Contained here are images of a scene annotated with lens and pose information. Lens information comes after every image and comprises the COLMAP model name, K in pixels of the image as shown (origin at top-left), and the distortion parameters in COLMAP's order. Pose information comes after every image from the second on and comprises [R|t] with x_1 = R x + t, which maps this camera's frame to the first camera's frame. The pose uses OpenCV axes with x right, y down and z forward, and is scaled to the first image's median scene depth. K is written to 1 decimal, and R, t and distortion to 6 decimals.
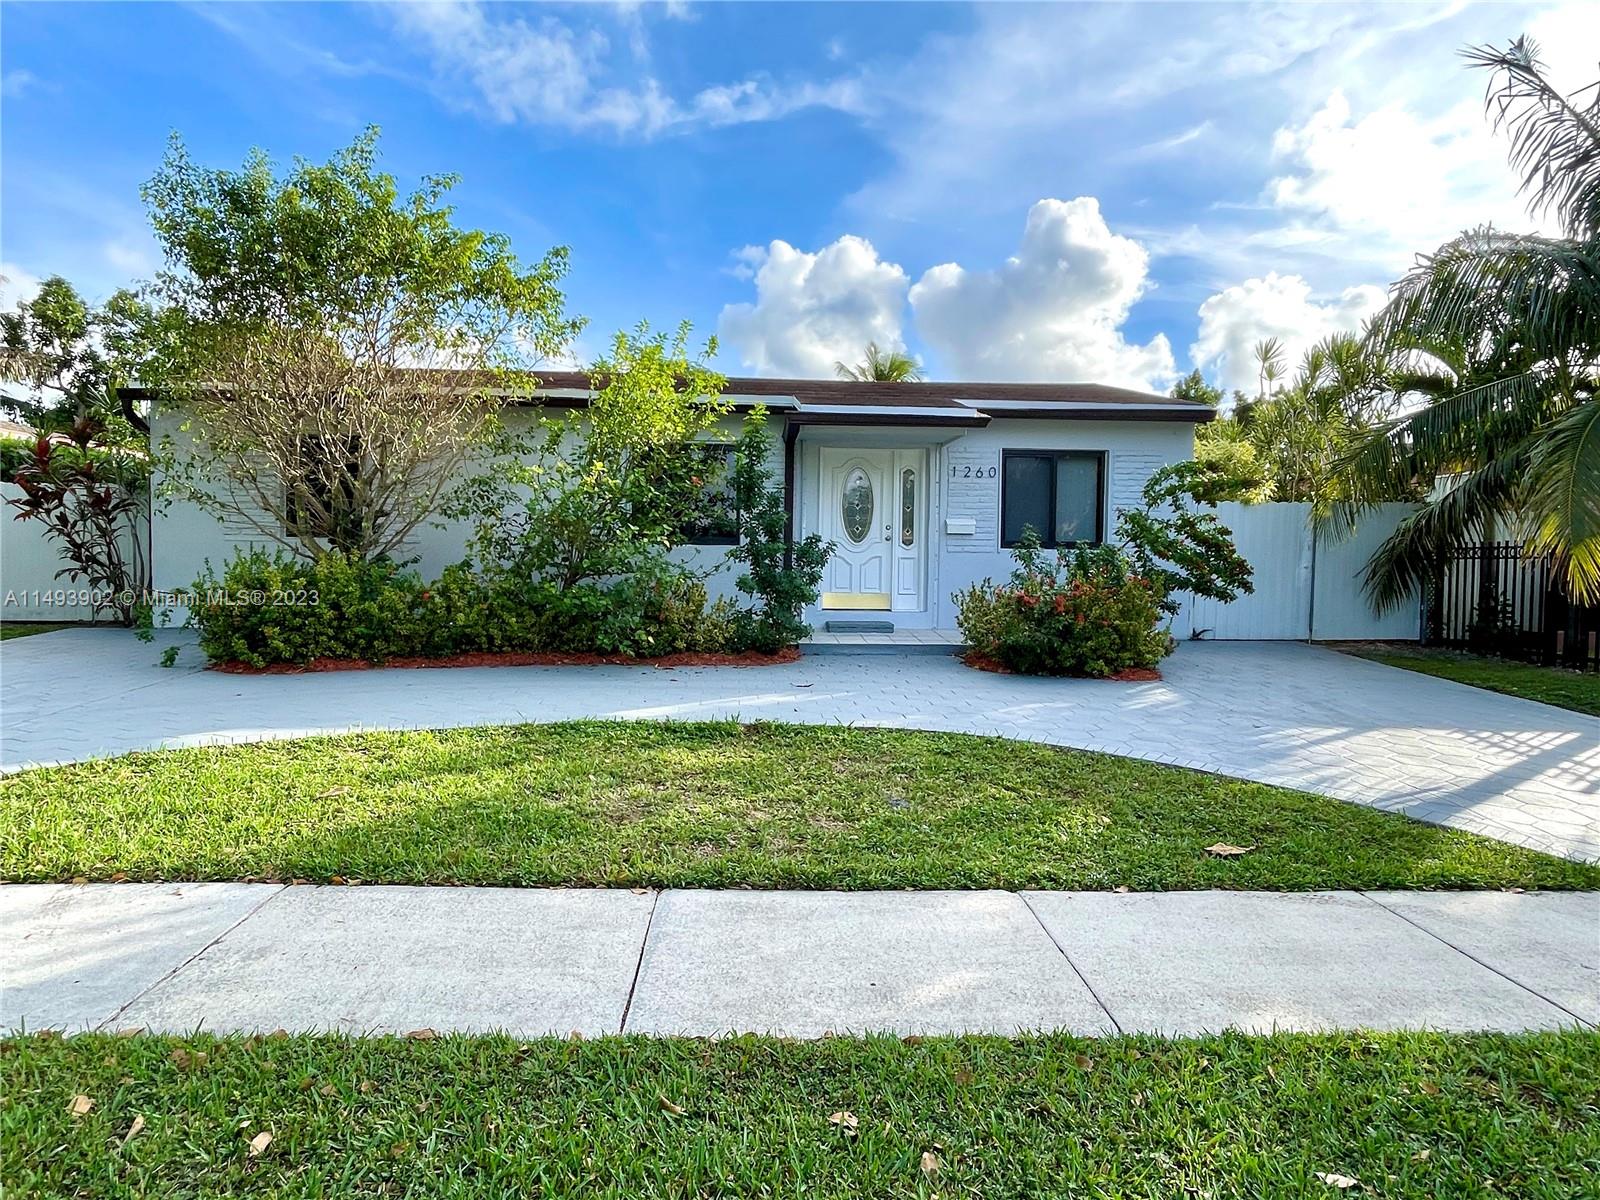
lens RADIAL K [[980.1, 0, 800.0], [0, 980.1, 600.0], [0, 0, 1]] dist [-0.001580, -0.002693]
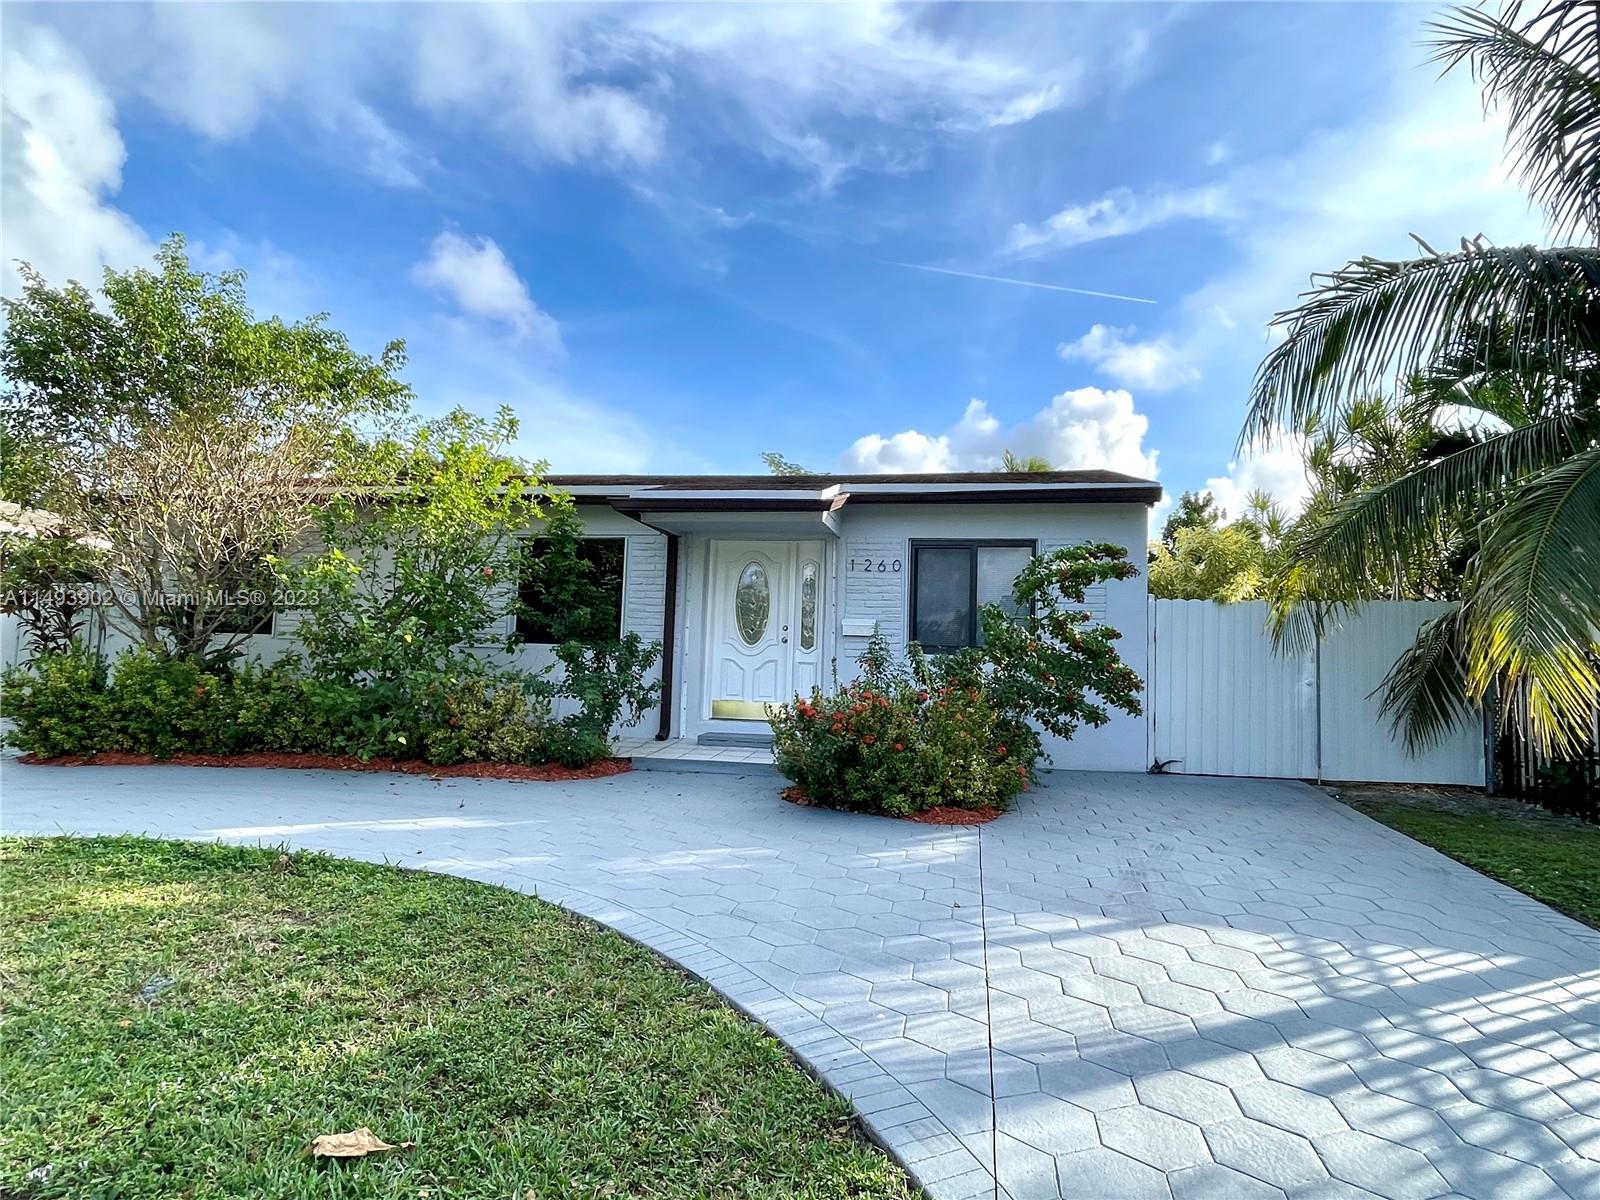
lens RADIAL K [[944.1, 0, 793.1], [0, 944.1, 589.7], [0, 0, 1]] dist [-0.002323, -0.003502]
pose [[0.966983, -0.002193, -0.254831, 0.395666], [-0.028387, 0.992813, -0.116264, -0.011565], [0.253254, 0.119659, 0.959971, 0.217780]]
